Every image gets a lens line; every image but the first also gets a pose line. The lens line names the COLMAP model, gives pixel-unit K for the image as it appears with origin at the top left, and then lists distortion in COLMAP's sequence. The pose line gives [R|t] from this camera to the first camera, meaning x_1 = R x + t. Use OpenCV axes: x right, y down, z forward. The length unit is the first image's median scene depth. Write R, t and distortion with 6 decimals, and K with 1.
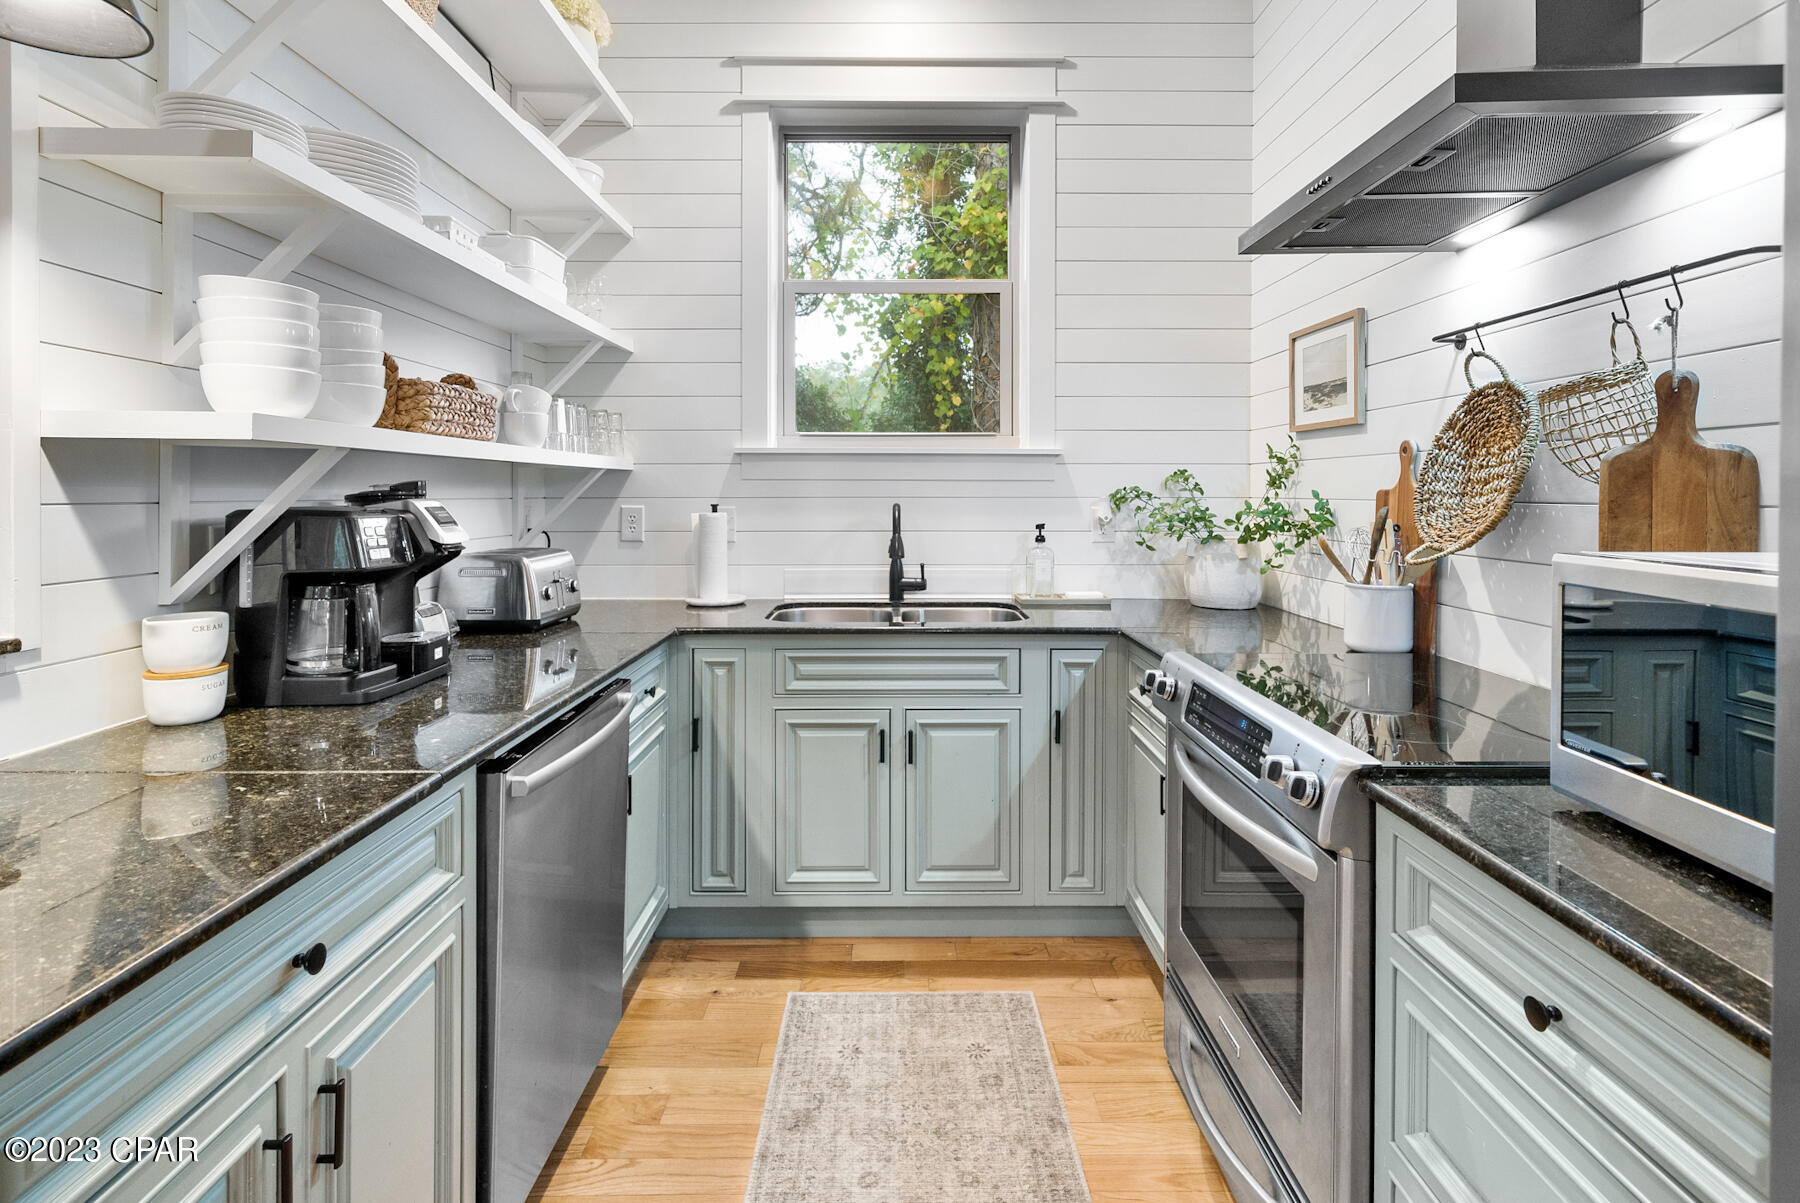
lens RADIAL K [[778.9, 0, 897.8], [0, 778.9, 497.3], [0, 0, 1]] dist [-0.000143, 0.000003]
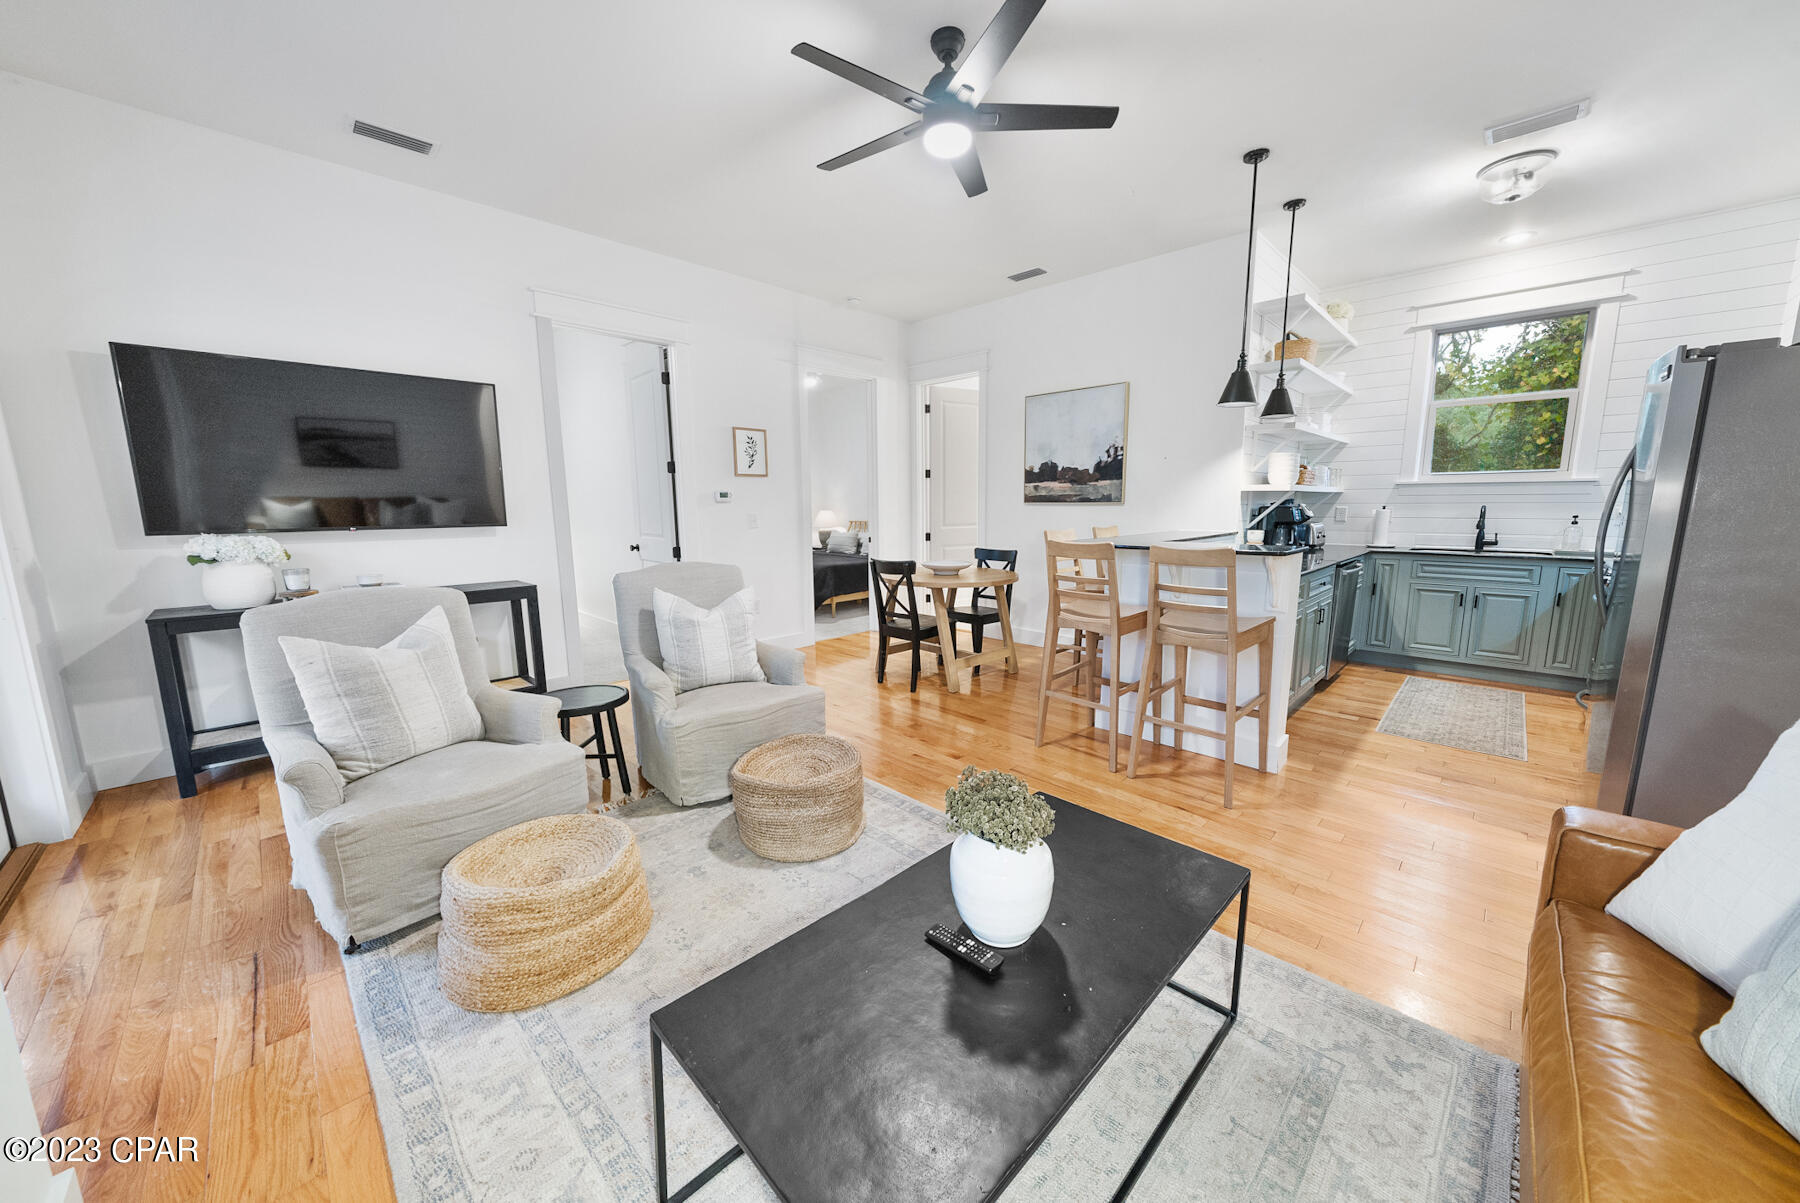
lens RADIAL K [[627.7, 0, 910.7], [0, 627.7, 597.0], [0, 0, 1]] dist [-0.003142, -0.000166]
pose [[0.713532, 0.100183, -0.693424, 0.103860], [0.004514, 0.989046, 0.147538, -0.004914], [0.700609, -0.108403, 0.705263, -1.564584]]
